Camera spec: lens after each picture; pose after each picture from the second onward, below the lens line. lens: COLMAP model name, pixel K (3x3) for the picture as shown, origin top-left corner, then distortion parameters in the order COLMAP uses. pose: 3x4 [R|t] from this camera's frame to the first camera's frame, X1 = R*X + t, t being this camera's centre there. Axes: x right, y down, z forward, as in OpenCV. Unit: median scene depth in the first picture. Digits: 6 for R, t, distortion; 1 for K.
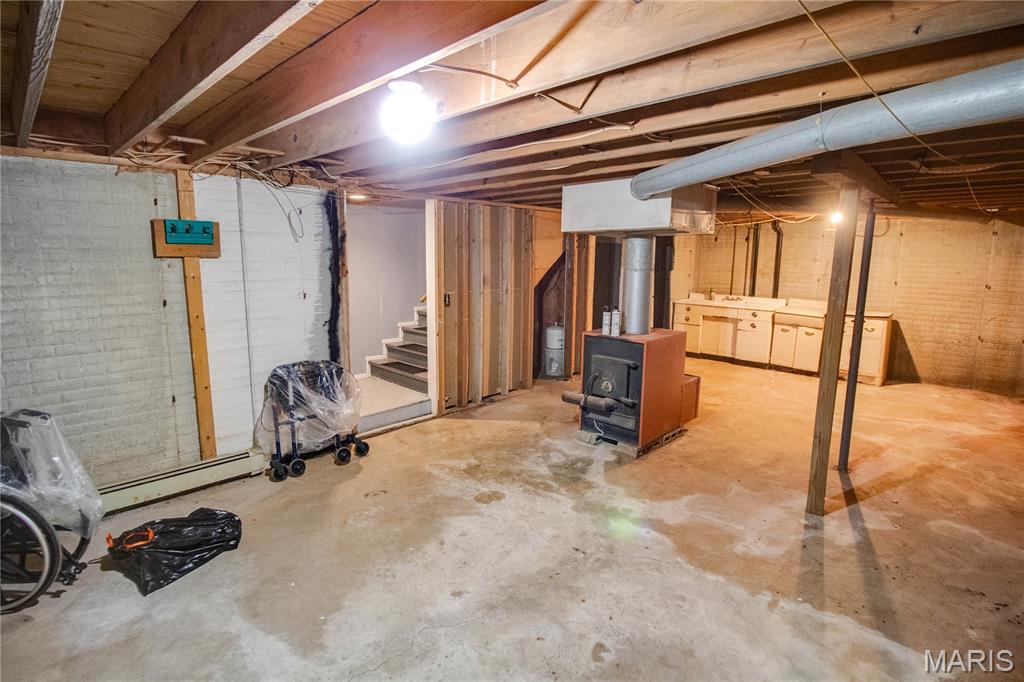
lens RADIAL K [[482.2, 0, 514.7], [0, 482.2, 331.1], [0, 0, 1]] dist [-0.000490, -0.014072]
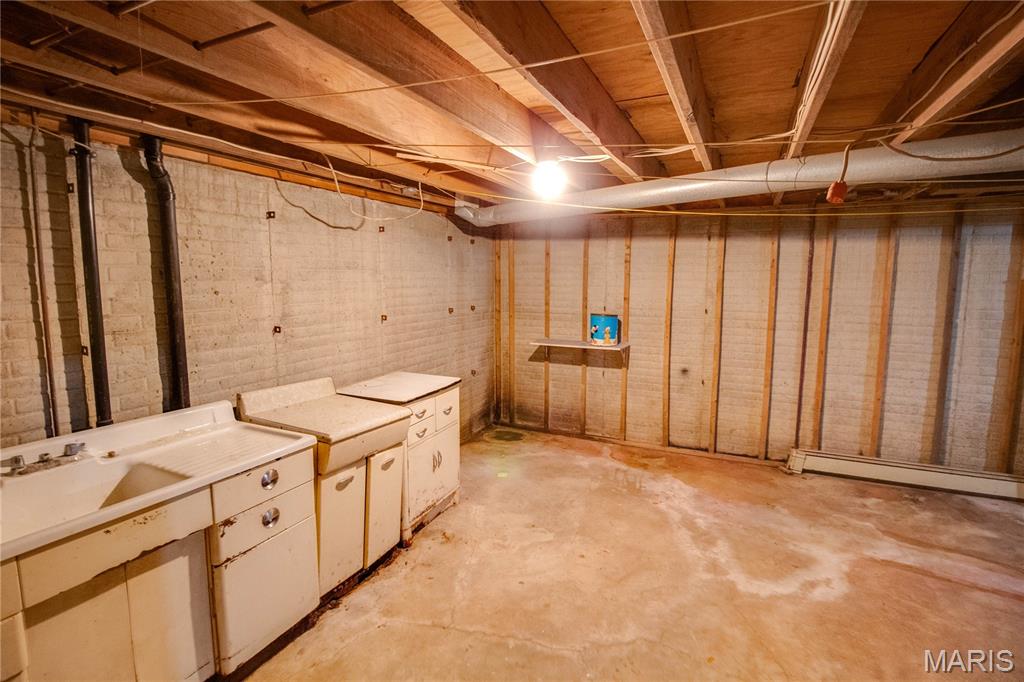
lens RADIAL K [[486.9, 0, 524.4], [0, 486.9, 336.8], [0, 0, 1]] dist [-0.025854, -0.000191]
pose [[-0.335274, -0.125867, 0.933675, 0.294923], [0.136048, 0.974180, 0.180181, -0.211158], [-0.932246, 0.187434, -0.309493, 1.371752]]
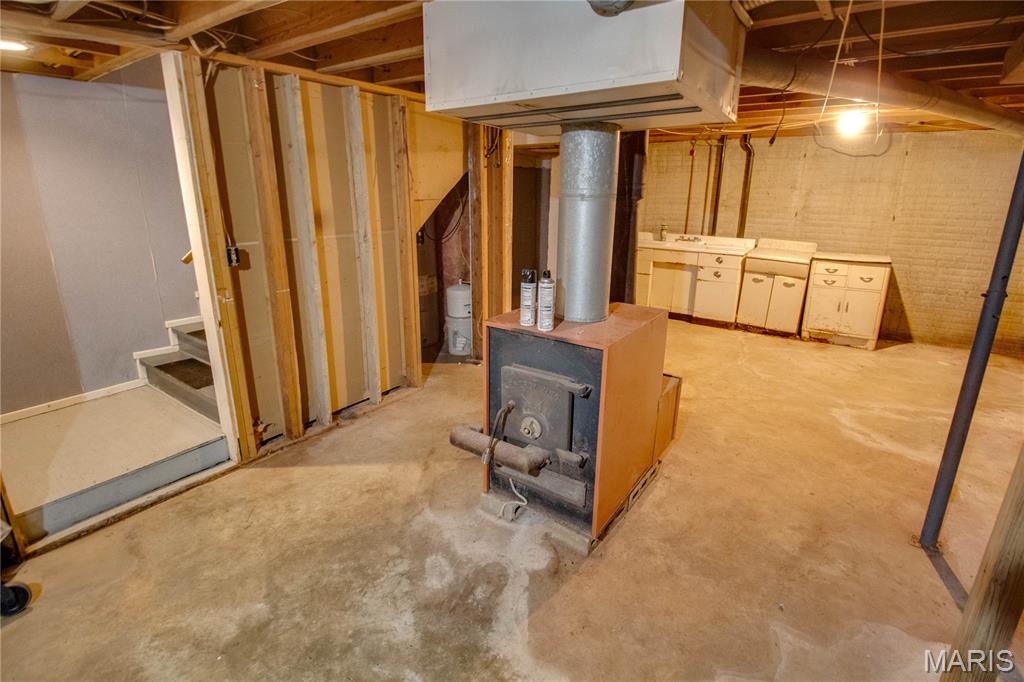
lens RADIAL K [[482.2, 0, 514.7], [0, 482.2, 331.1], [0, 0, 1]] dist [-0.000490, -0.014072]
pose [[0.988886, -0.042552, 0.142455, 0.082221], [0.023859, 0.991169, 0.130443, -0.044117], [-0.146747, -0.125594, 0.981168, 0.399044]]
